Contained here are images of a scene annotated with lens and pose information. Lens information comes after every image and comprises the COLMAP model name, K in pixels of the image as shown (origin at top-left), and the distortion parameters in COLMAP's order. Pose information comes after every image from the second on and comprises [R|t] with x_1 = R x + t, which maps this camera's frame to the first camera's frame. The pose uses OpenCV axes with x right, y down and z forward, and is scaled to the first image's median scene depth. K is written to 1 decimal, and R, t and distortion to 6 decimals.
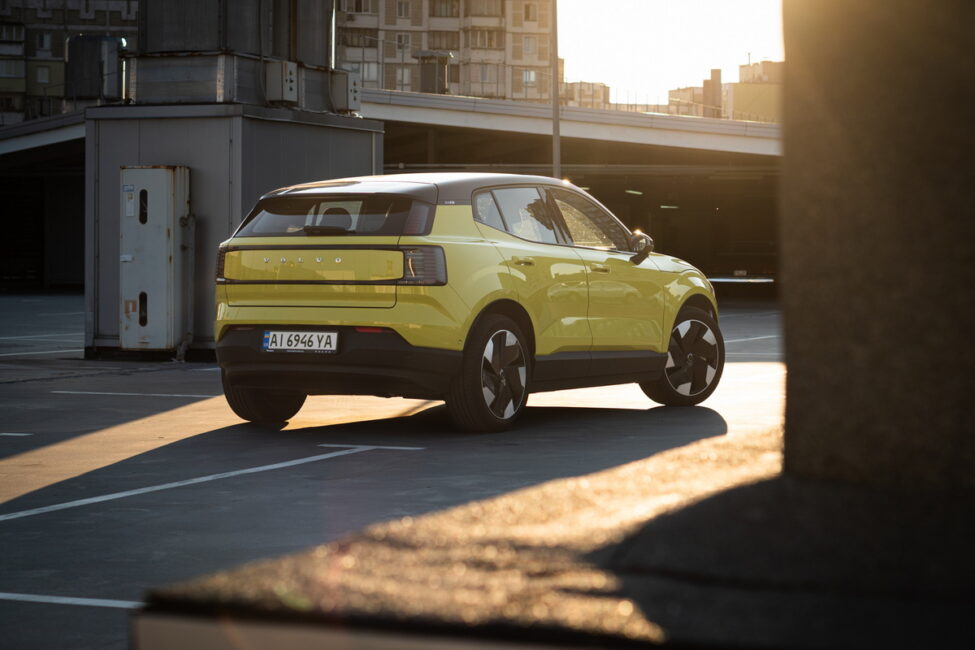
lens RADIAL K [[2126.8, 0, 508.0], [0, 2126.8, 272.5], [0, 0, 1]] dist [0.029746, 0.081903]
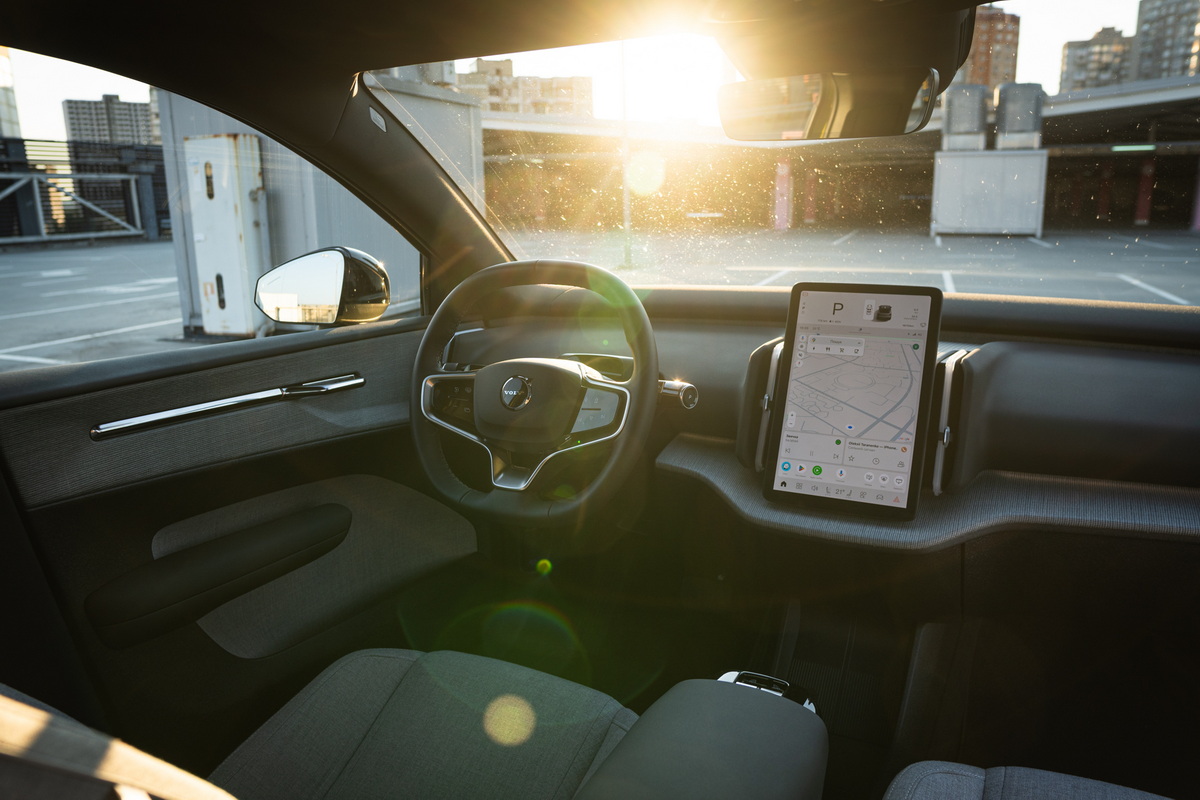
lens RADIAL K [[847.1, 0, 594.4], [0, 847.1, 397.0], [0, 0, 1]] dist [-0.109738, 0.066383]
pose [[0.999571, -0.024613, 0.015885, -0.011797], [0.020502, 0.975108, 0.220782, -0.015030], [-0.020923, -0.220362, 0.975194, 0.622512]]
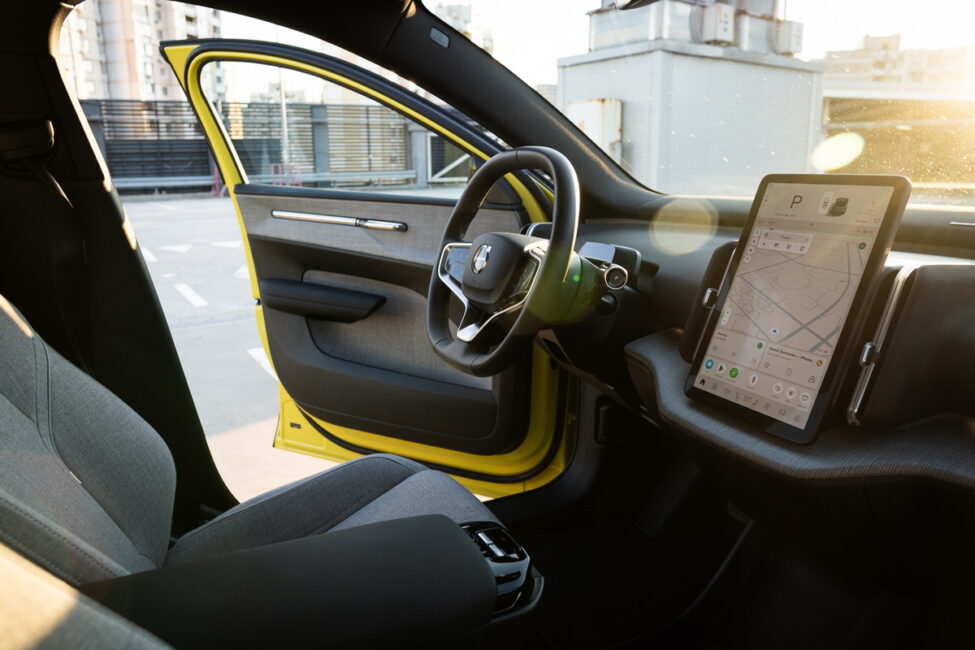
lens RADIAL K [[688.3, 0, 482.9], [0, 688.3, 322.6], [0, 0, 1]] dist [-0.109738, 0.066383]
pose [[0.822466, 0.116591, -0.556738, 0.011454], [0.007563, 0.976440, 0.215658, -0.010214], [0.568764, -0.181582, 0.802206, 0.633043]]
